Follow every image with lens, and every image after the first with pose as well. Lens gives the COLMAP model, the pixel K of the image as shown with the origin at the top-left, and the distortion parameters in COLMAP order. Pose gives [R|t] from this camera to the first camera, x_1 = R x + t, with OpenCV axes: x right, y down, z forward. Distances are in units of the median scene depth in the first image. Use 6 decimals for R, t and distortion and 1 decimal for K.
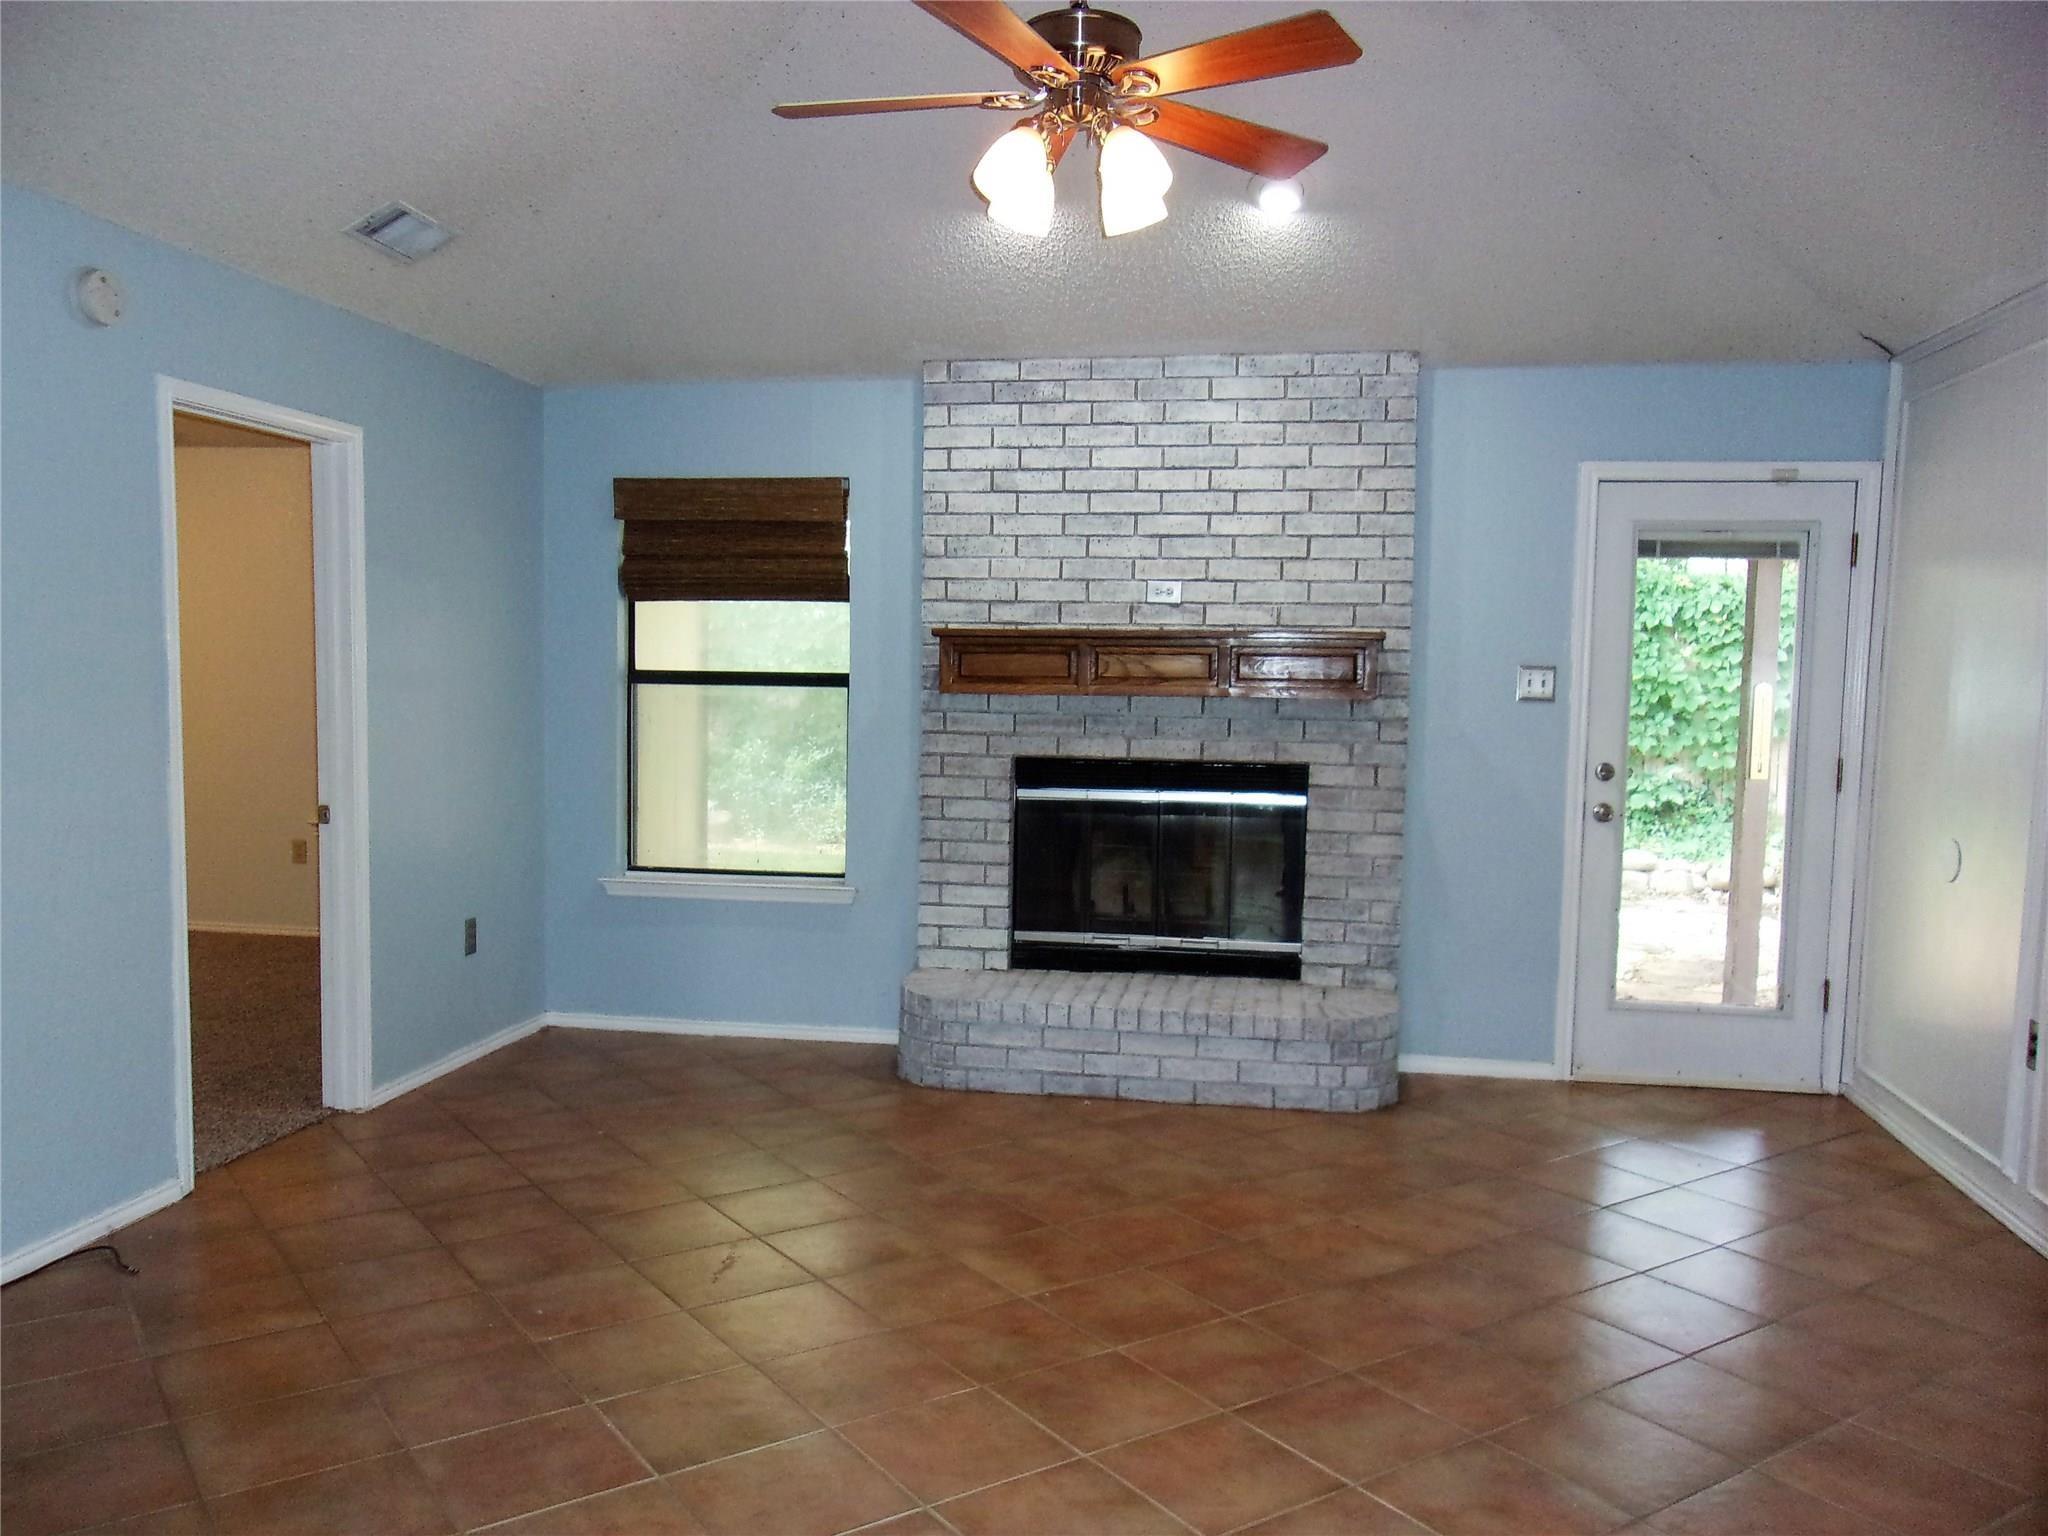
lens RADIAL K [[1601.2, 0, 1028.8], [0, 1601.2, 780.4], [0, 0, 1]] dist [0.007248, 0.016916]
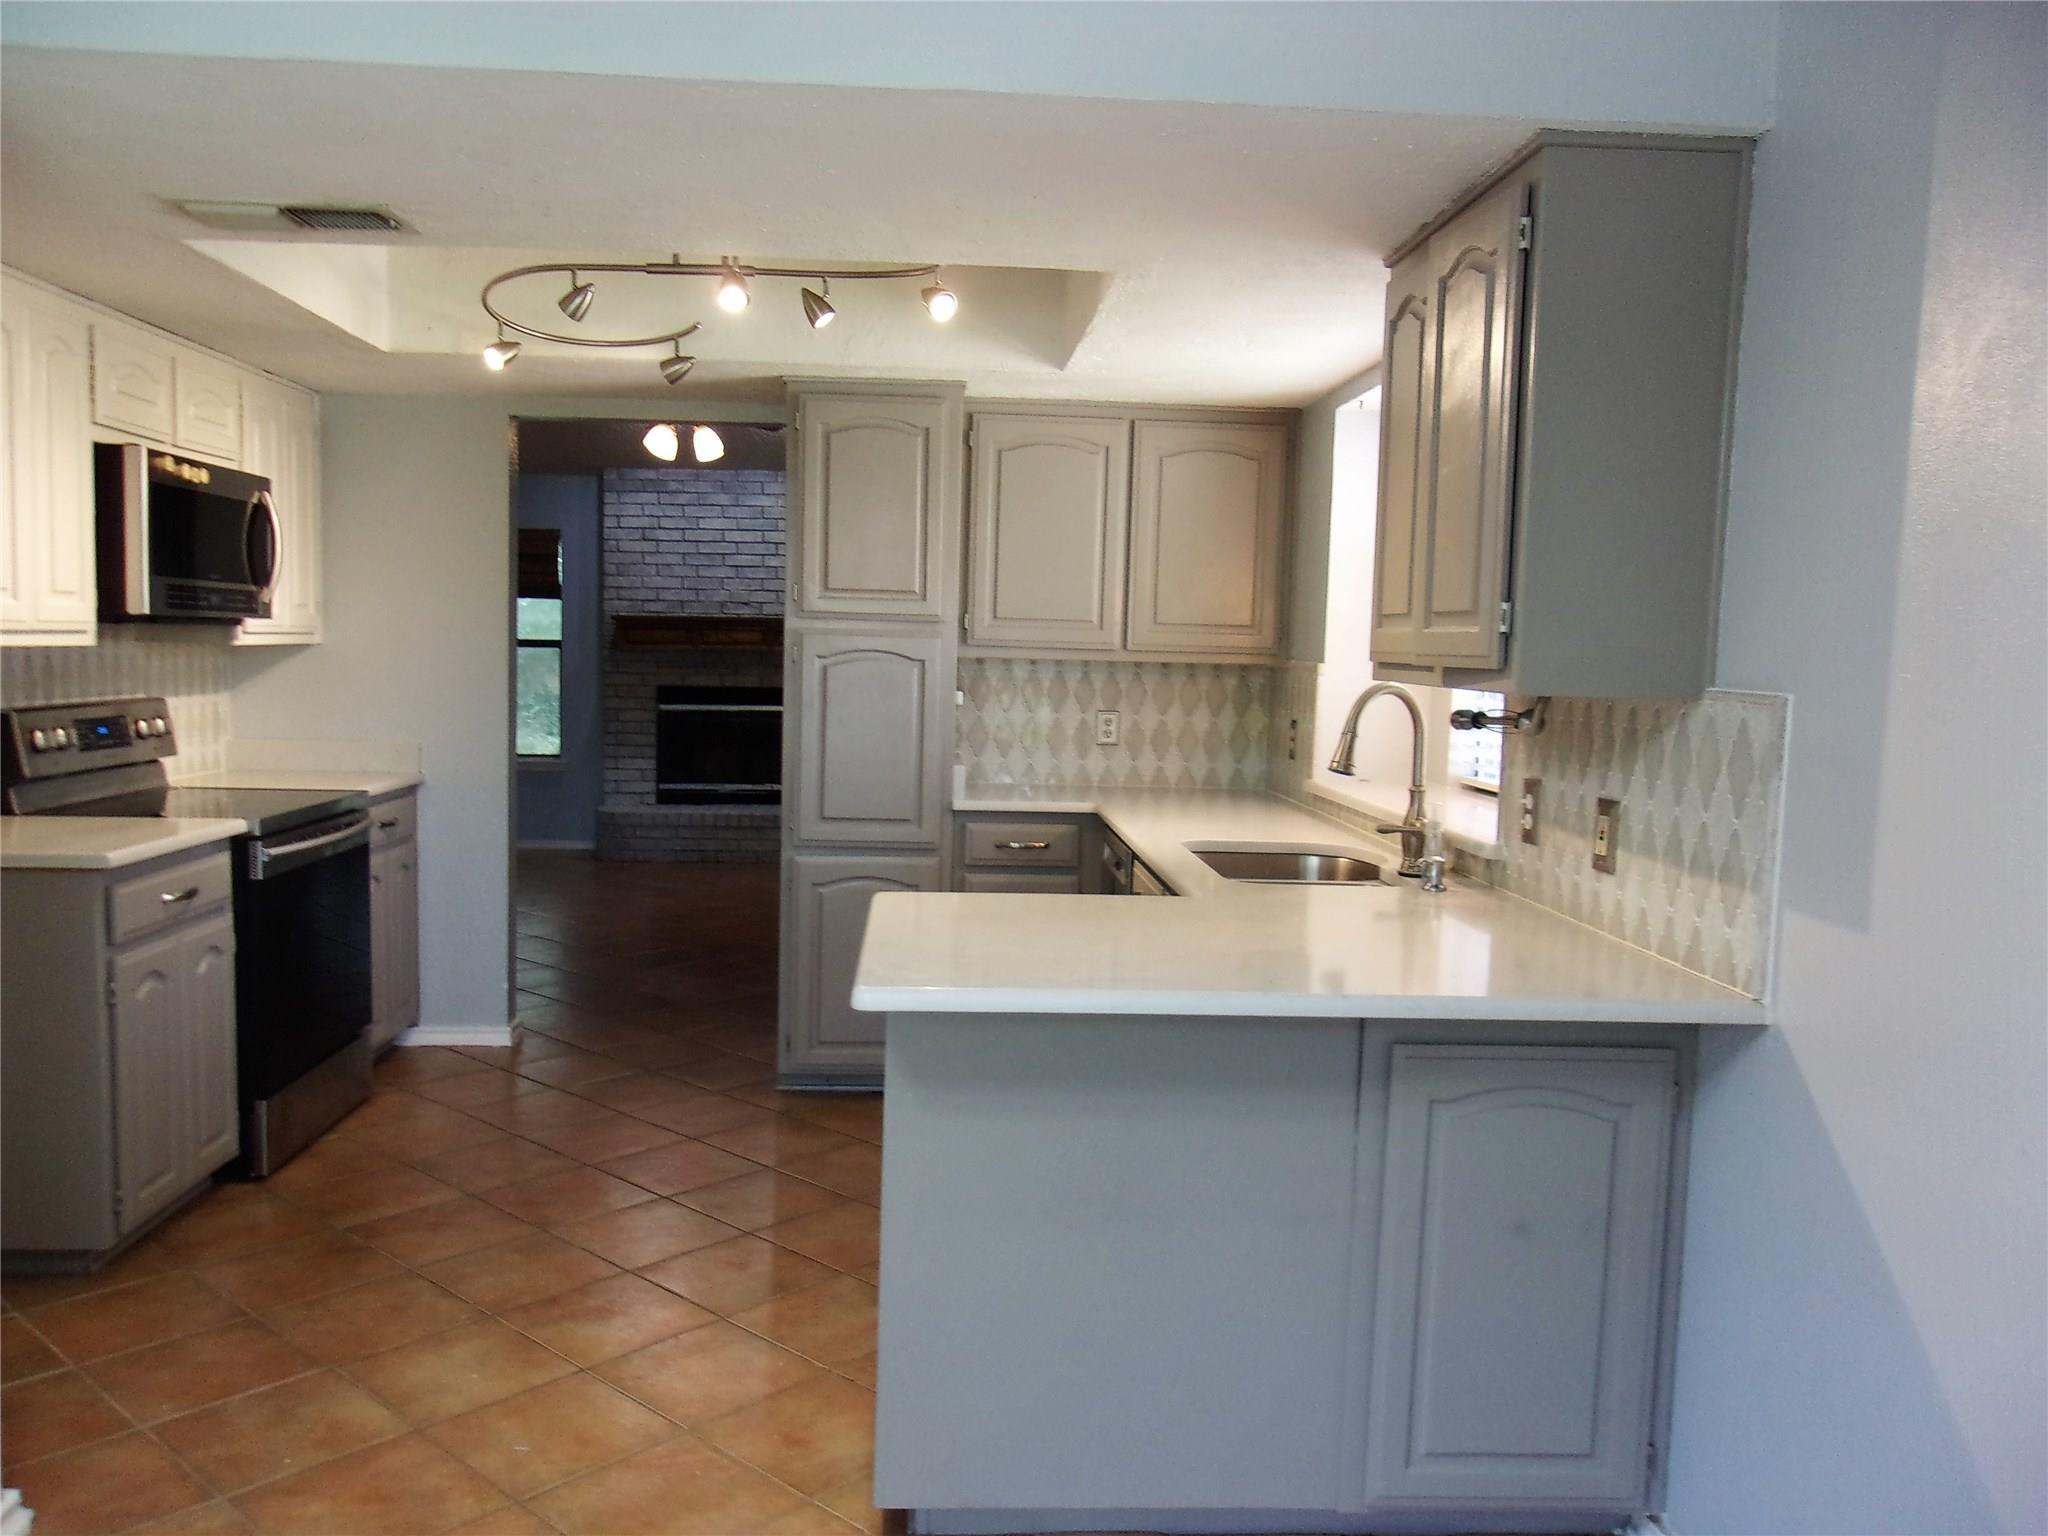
lens RADIAL K [[1601.2, 0, 986.6], [0, 1601.2, 792.3], [0, 0, 1]] dist [0.007248, 0.016916]
pose [[0.977399, -0.013737, 0.210955, -0.029038], [0.008956, 0.999681, 0.023601, 0.065720], [-0.211212, -0.021178, 0.977211, -0.850323]]
